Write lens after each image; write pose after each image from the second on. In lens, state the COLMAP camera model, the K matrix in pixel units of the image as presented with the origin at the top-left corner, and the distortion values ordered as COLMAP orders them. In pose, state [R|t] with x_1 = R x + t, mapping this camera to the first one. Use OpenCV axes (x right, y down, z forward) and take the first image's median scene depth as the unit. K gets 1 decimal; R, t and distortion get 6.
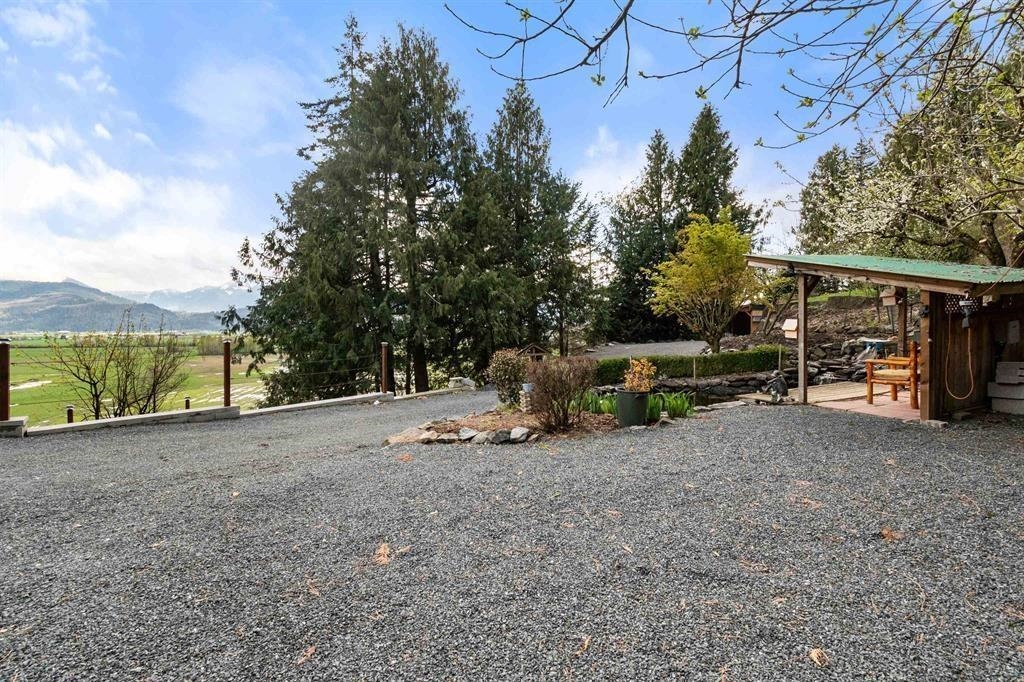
lens RADIAL K [[461.5, 0, 514.2], [0, 461.5, 337.5], [0, 0, 1]] dist [0.003940, 0.000412]
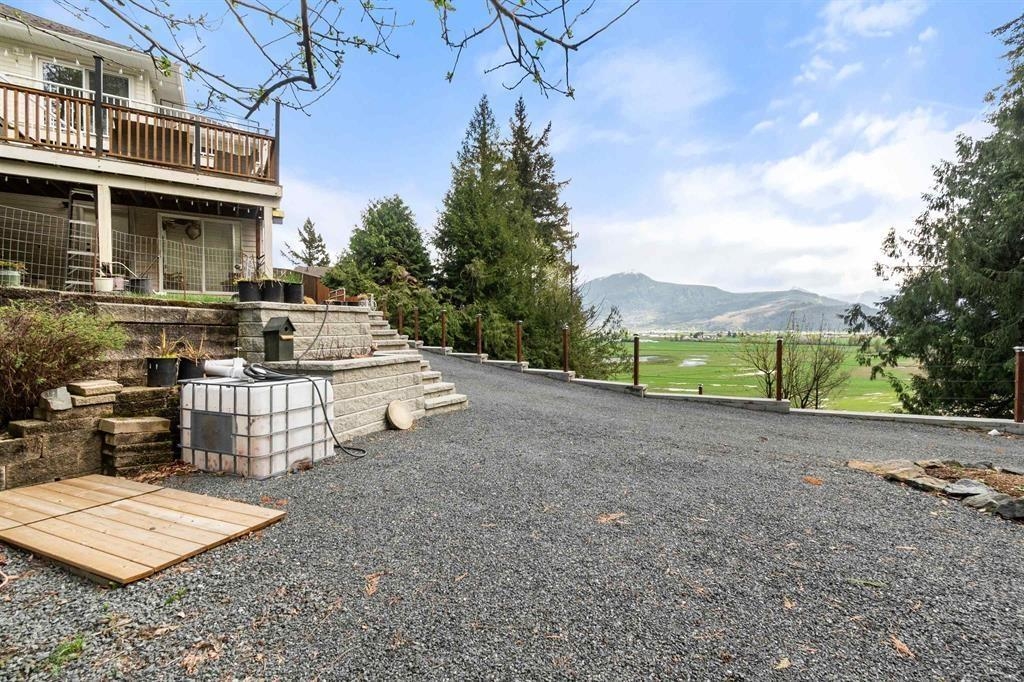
lens RADIAL K [[461.5, 0, 514.7], [0, 461.5, 336.5], [0, 0, 1]] dist [0.003940, 0.000412]
pose [[0.225026, 0.013487, -0.974259, 0.154941], [-0.014811, 0.999836, 0.010420, -0.000307], [0.974240, 0.012085, 0.225189, 0.094802]]
